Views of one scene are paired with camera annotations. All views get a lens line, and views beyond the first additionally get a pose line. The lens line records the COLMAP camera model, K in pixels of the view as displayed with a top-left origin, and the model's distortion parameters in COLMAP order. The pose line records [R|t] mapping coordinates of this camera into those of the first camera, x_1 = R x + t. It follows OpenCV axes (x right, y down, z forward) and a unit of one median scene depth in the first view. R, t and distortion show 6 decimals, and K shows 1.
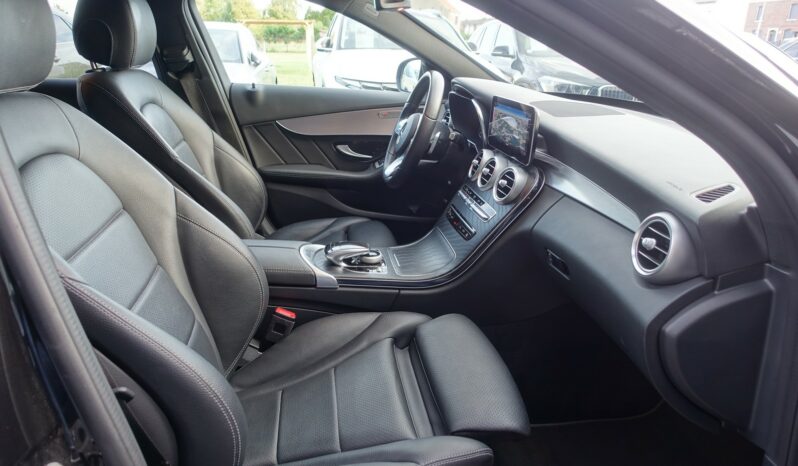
lens RADIAL K [[547.2, 0, 399.0], [0, 547.2, 233.0], [0, 0, 1]] dist [-0.008369, -0.002374]
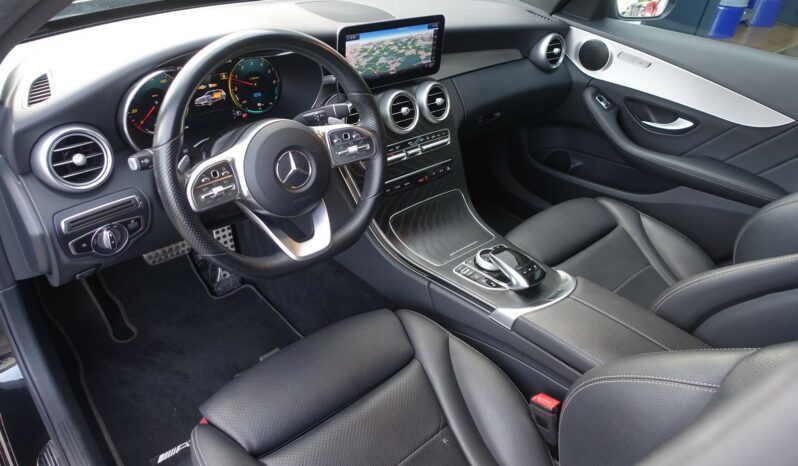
lens RADIAL K [[547.2, 0, 399.0], [0, 547.2, 233.0], [0, 0, 1]] dist [-0.008369, -0.002374]
pose [[-0.539041, -0.536967, 0.648923, -0.450872], [0.177707, 0.680591, 0.710786, -0.543036], [-0.823320, 0.498461, -0.271444, 1.228415]]
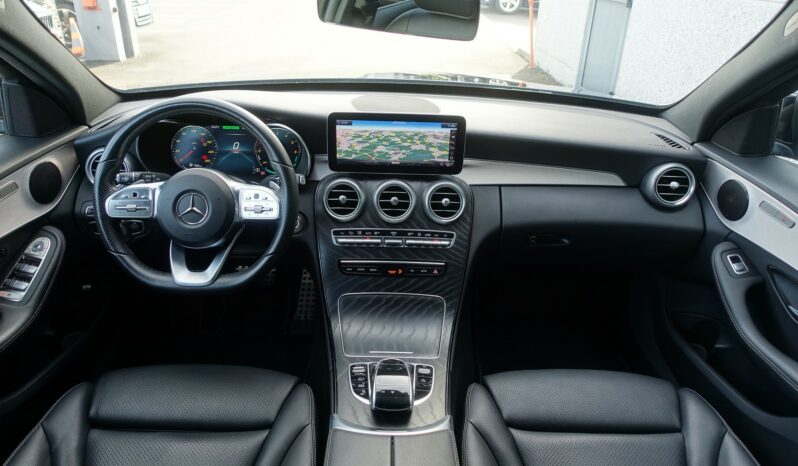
lens RADIAL K [[547.2, 0, 399.0], [0, 547.2, 233.0], [0, 0, 1]] dist [-0.008369, -0.002374]
pose [[0.147012, -0.452328, 0.879652, -0.564534], [0.298657, 0.868107, 0.396478, -0.372984], [-0.942970, 0.204427, 0.262713, 0.718810]]
